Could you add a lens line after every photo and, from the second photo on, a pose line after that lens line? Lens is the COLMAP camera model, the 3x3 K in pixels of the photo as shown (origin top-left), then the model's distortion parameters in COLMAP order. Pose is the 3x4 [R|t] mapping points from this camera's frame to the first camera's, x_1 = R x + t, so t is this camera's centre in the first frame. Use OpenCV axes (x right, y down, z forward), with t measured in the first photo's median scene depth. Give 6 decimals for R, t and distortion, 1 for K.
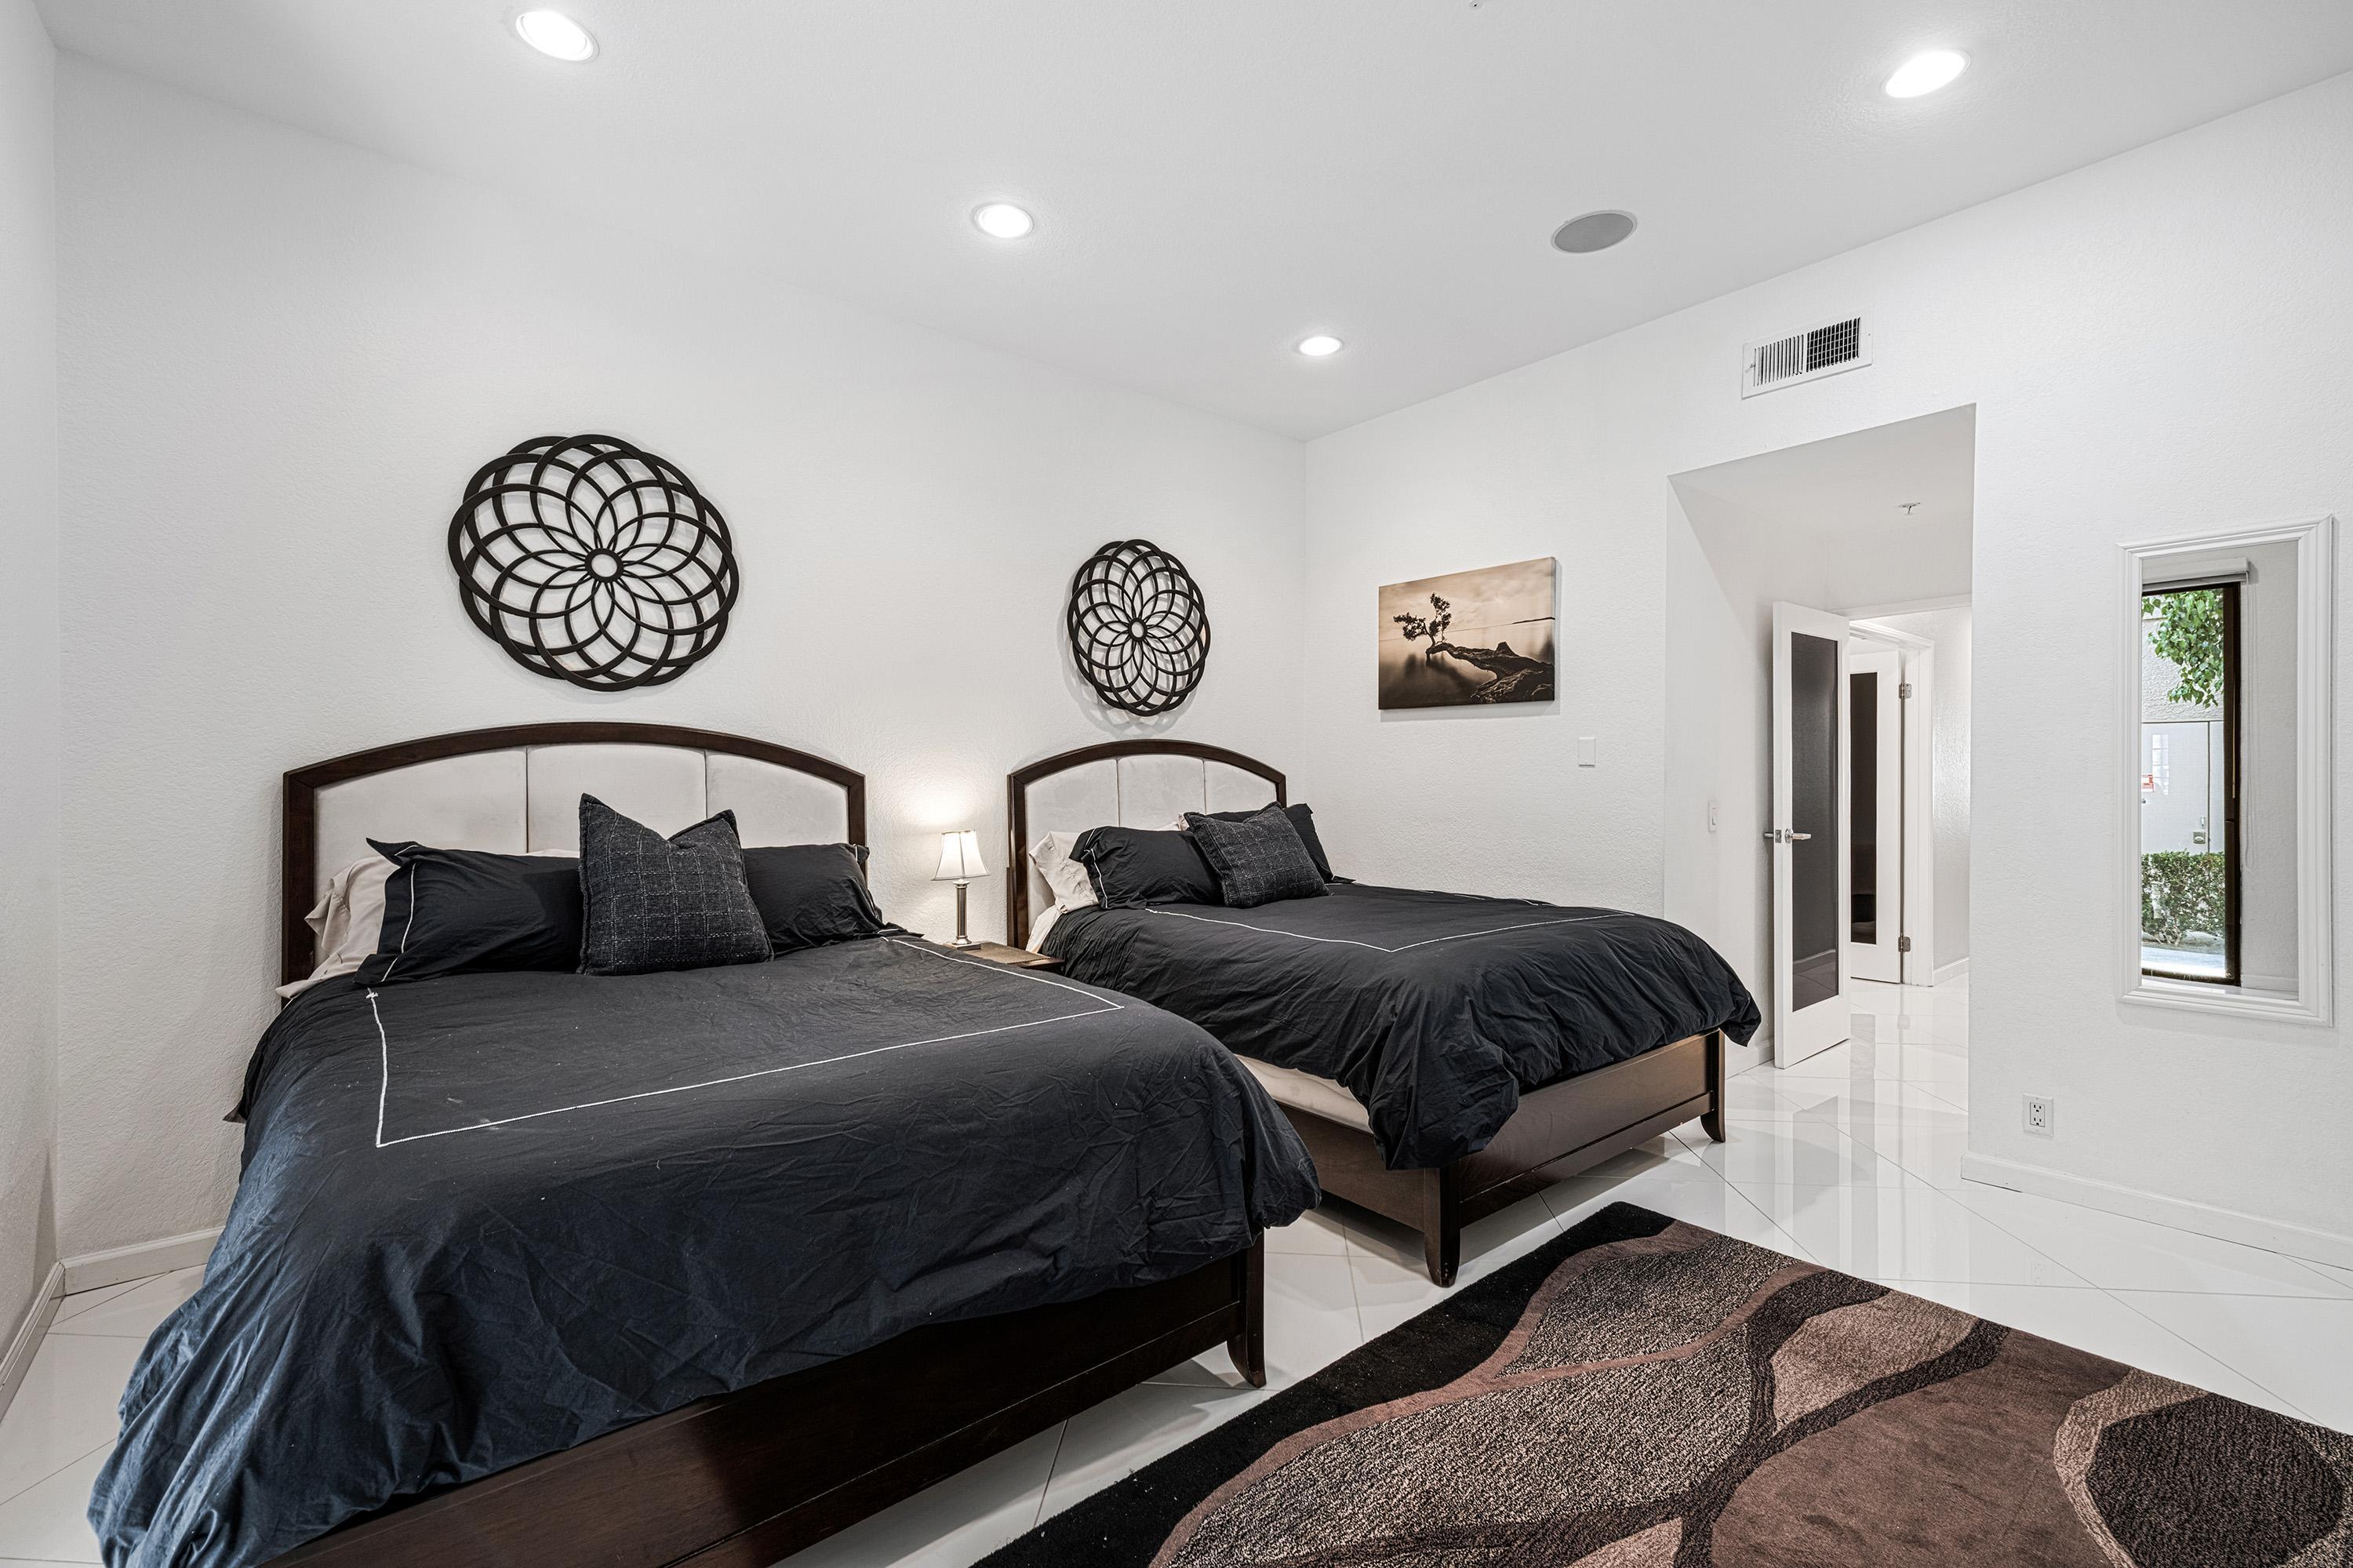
lens RADIAL K [[1034.4, 0, 1176.5], [0, 1034.4, 784.0], [0, 0, 1]] dist [-0.002038, -0.000503]
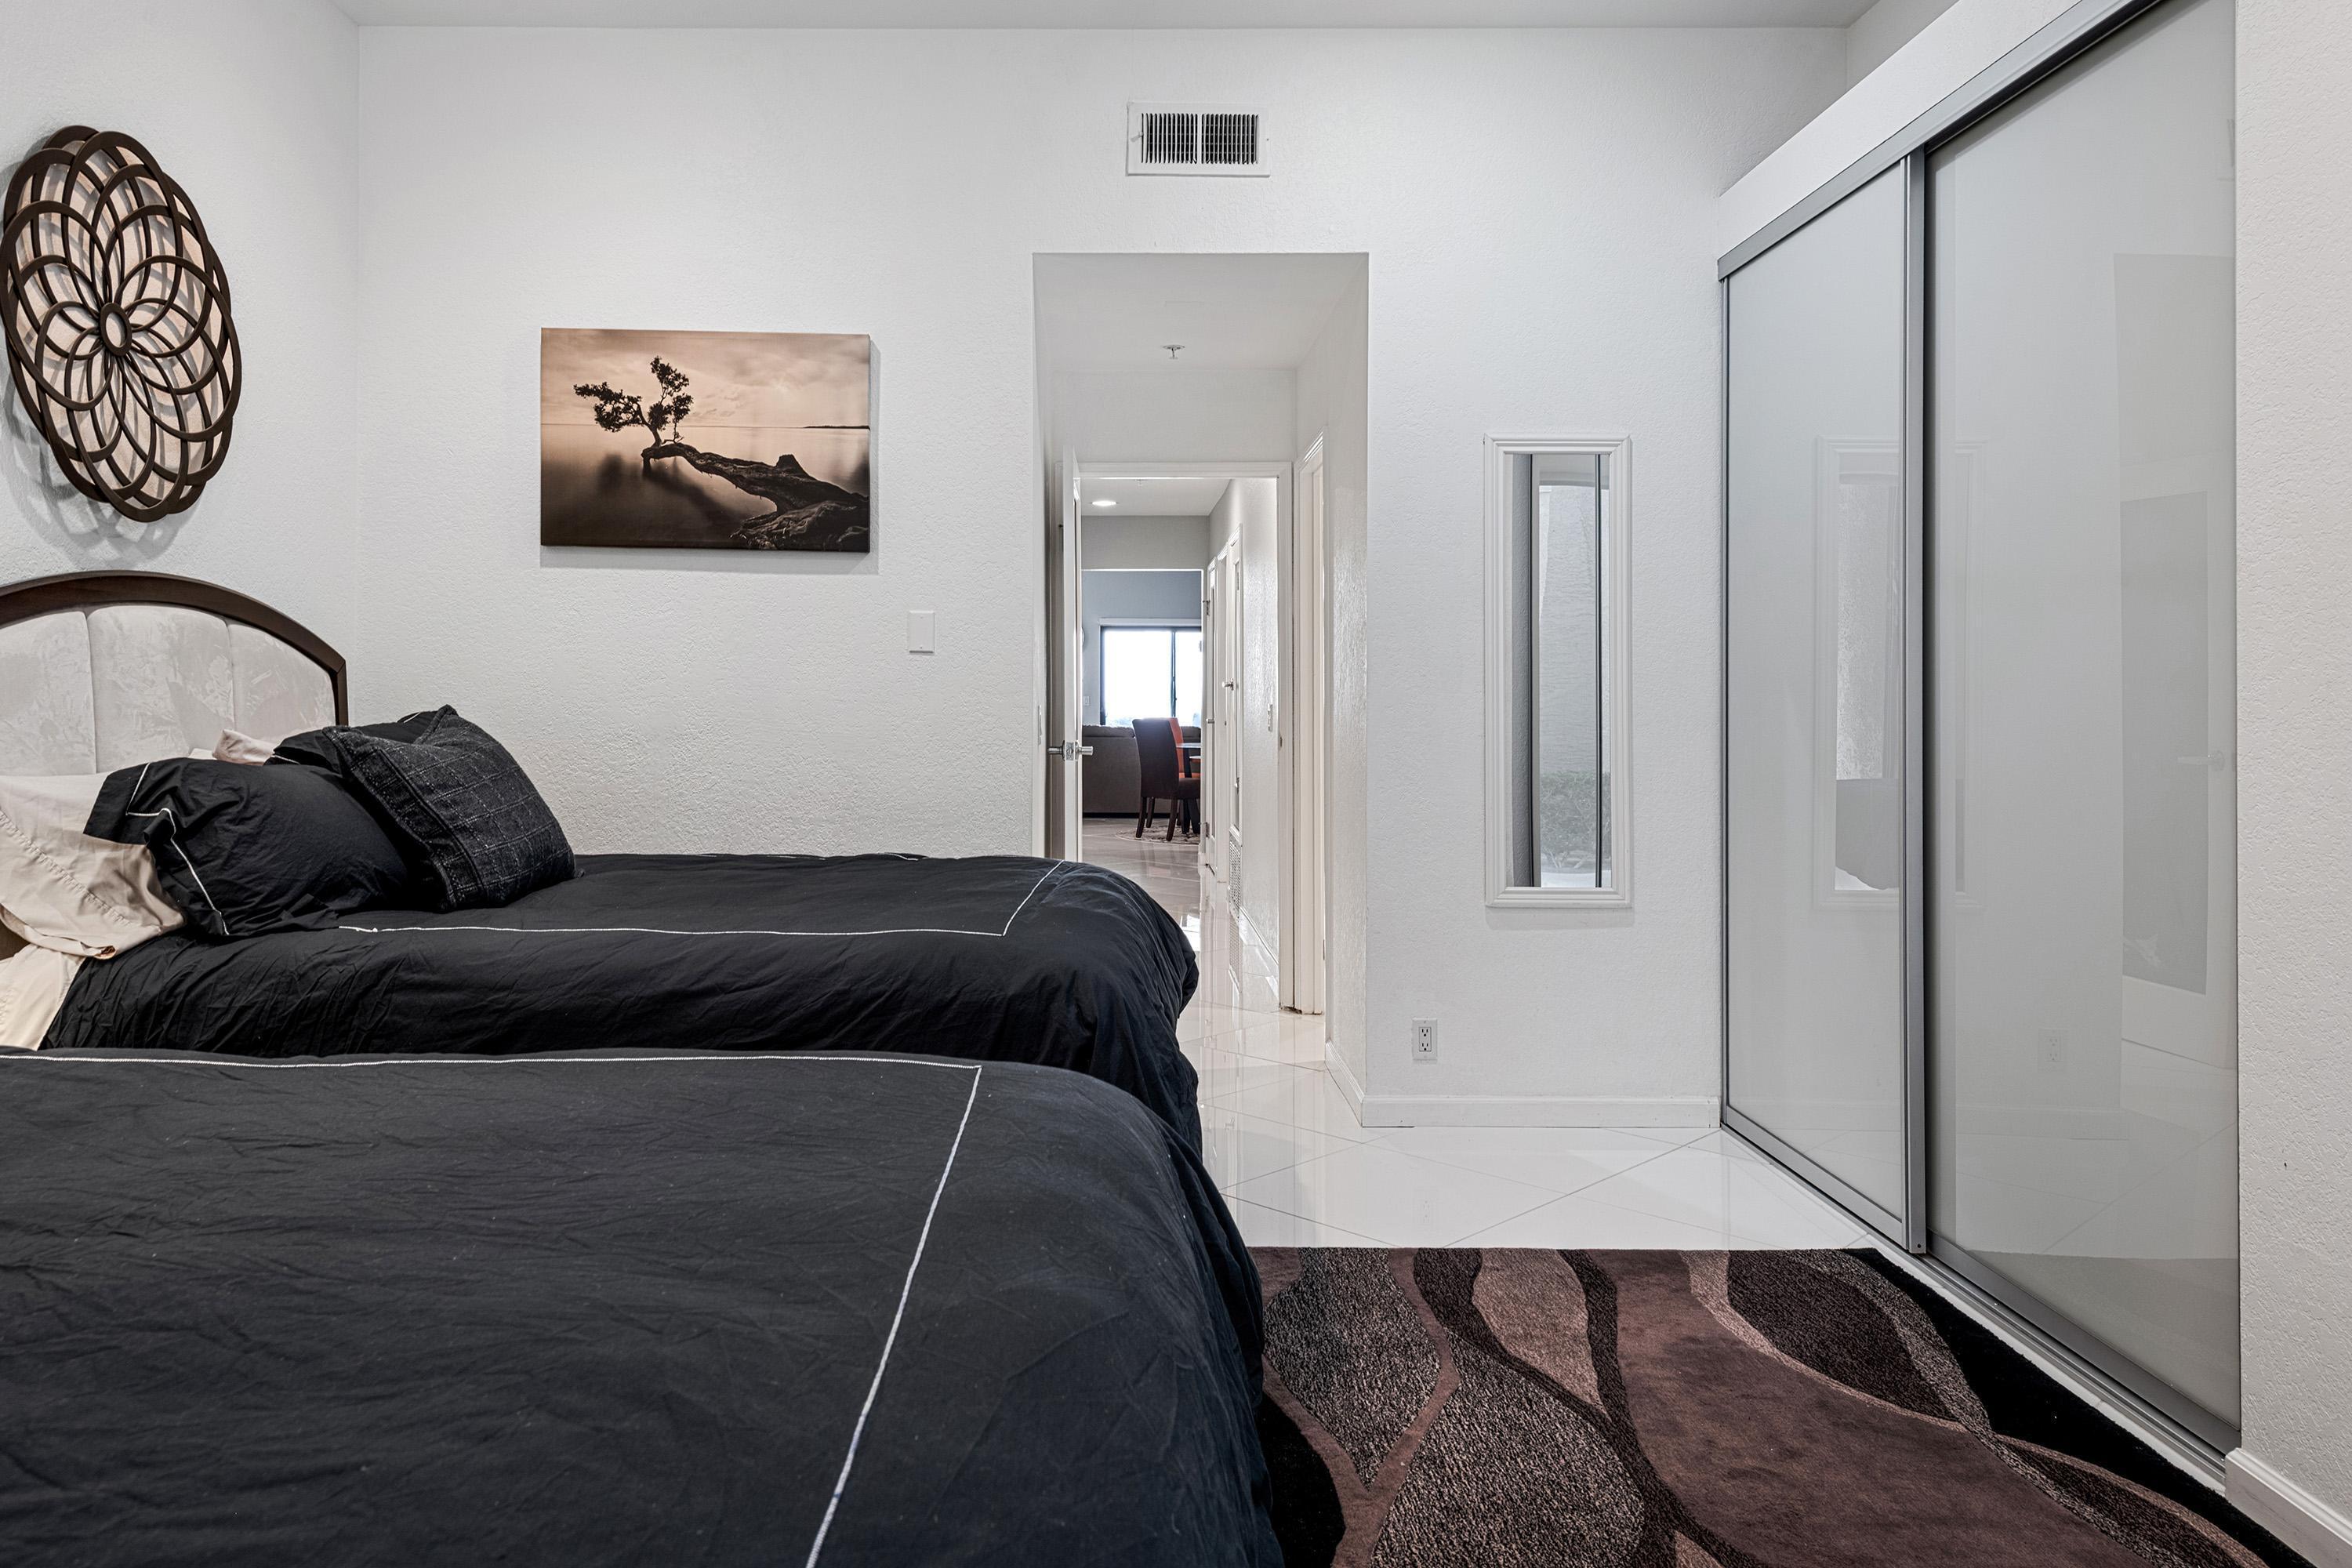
lens RADIAL K [[1623.0, 0, 1173.7], [0, 1623.0, 705.2], [0, 0, 1]] dist [0.025308, -0.049403]
pose [[0.623089, -0.000473, 0.782151, -0.318260], [-0.005166, 0.999976, 0.004720, 0.010774], [-0.782134, -0.006982, 0.623072, 0.192870]]
